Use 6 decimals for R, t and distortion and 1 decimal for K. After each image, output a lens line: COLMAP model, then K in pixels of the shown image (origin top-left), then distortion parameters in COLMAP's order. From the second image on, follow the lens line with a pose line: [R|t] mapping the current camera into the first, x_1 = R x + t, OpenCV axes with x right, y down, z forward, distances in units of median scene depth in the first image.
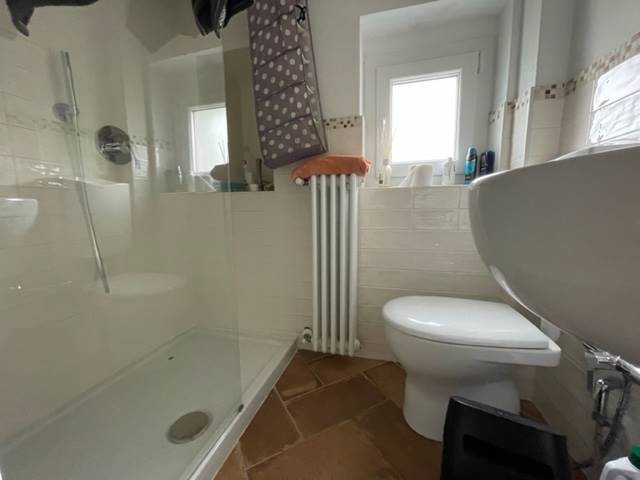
lens RADIAL K [[257.8, 0, 319.6], [0, 257.8, 240.7], [0, 0, 1]] dist [-0.001569, 0.000319]
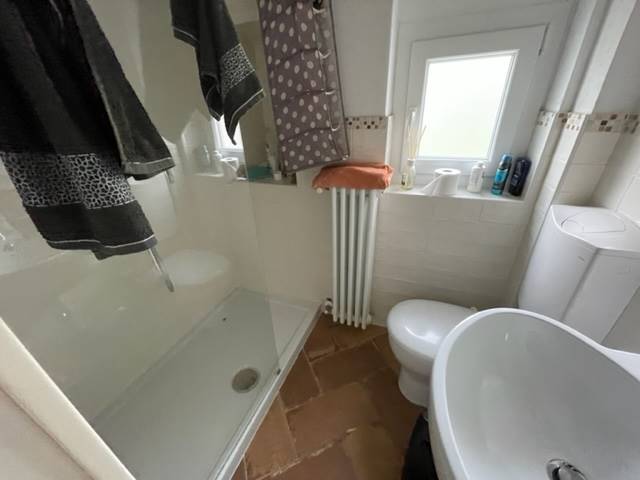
lens RADIAL K [[257.8, 0, 319.6], [0, 257.8, 240.7], [0, 0, 1]] dist [-0.001569, 0.000319]
pose [[0.993532, 0.029350, -0.109691, 0.039786], [0.010690, 0.937550, 0.347686, -0.414073], [0.113045, -0.346610, 0.931172, -0.033428]]
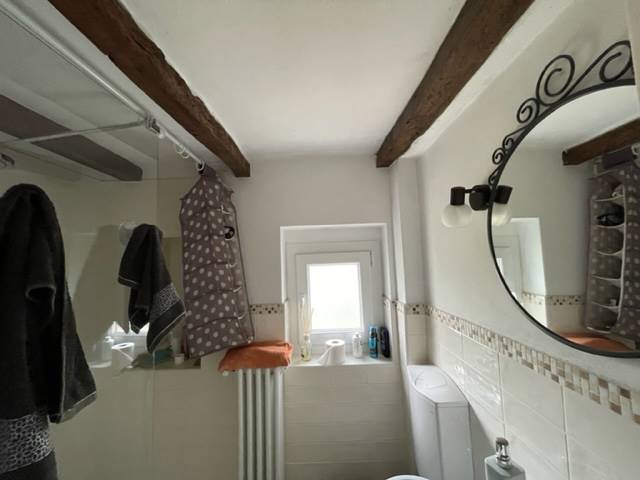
lens RADIAL K [[257.3, 0, 320.0], [0, 257.3, 240.0], [0, 0, 1]] dist [-0.010987, 0.000046]
pose [[0.968570, 0.000471, 0.248742, 0.034921], [0.053792, 0.975938, -0.211310, -0.541715], [-0.242856, 0.218049, 0.945238, -0.219357]]
